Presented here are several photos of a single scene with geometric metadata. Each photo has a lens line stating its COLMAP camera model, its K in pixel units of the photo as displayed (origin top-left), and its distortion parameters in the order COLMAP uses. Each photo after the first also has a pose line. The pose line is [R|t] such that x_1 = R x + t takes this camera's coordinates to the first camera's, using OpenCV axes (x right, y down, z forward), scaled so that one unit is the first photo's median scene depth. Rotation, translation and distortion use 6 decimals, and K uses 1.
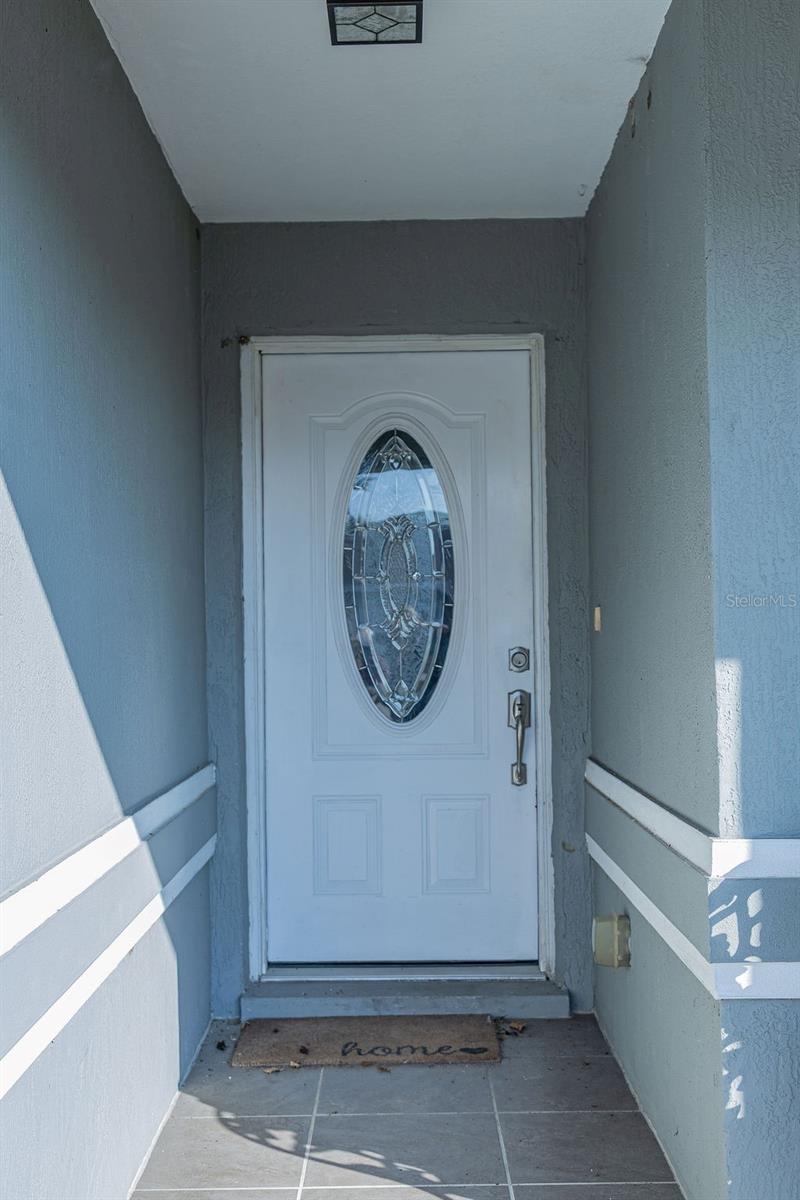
lens RADIAL K [[1395.5, 0, 400.0], [0, 1395.5, 600.0], [0, 0, 1]] dist [0.005030, -0.001253]
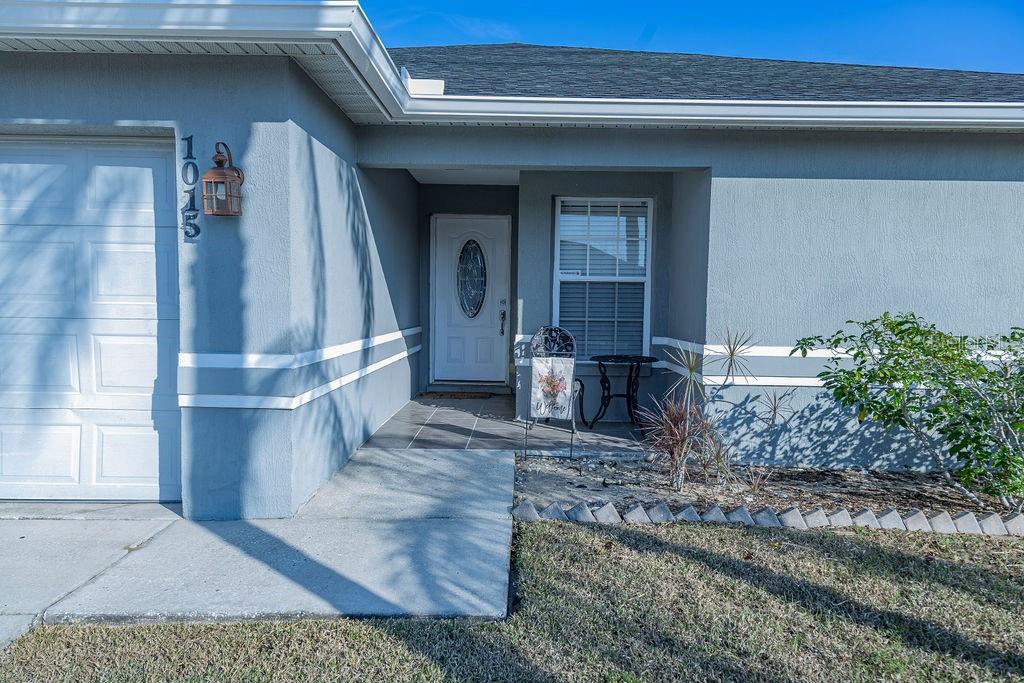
lens RADIAL K [[678.1, 0, 512.0], [0, 678.1, 341.5], [0, 0, 1]] dist [0.013826, 0.001007]
pose [[0.999402, 0.032063, -0.012922, 0.141249], [-0.030874, 0.996023, 0.083576, -0.005001], [0.015550, -0.083127, 0.996418, -0.853999]]
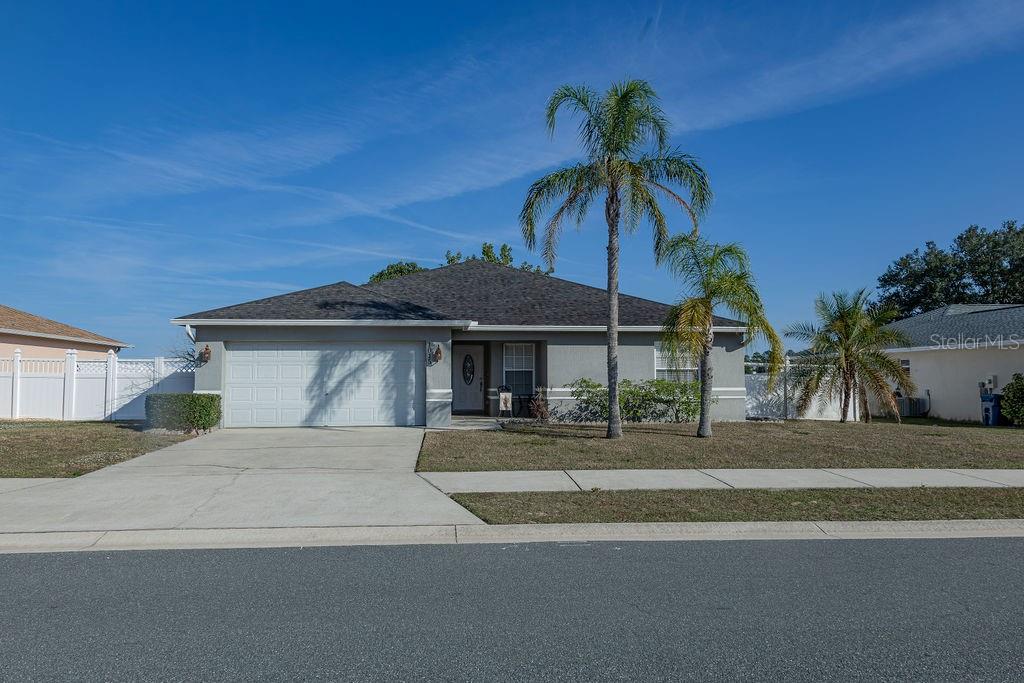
lens RADIAL K [[1036.1, 0, 512.0], [0, 1036.1, 341.5], [0, 0, 1]] dist [0.010698, 0.003099]
pose [[0.994077, 0.019198, 0.106973, -0.482032], [-0.018091, 0.999772, -0.011311, -0.134388], [-0.107165, 0.009309, 0.994198, -6.300195]]
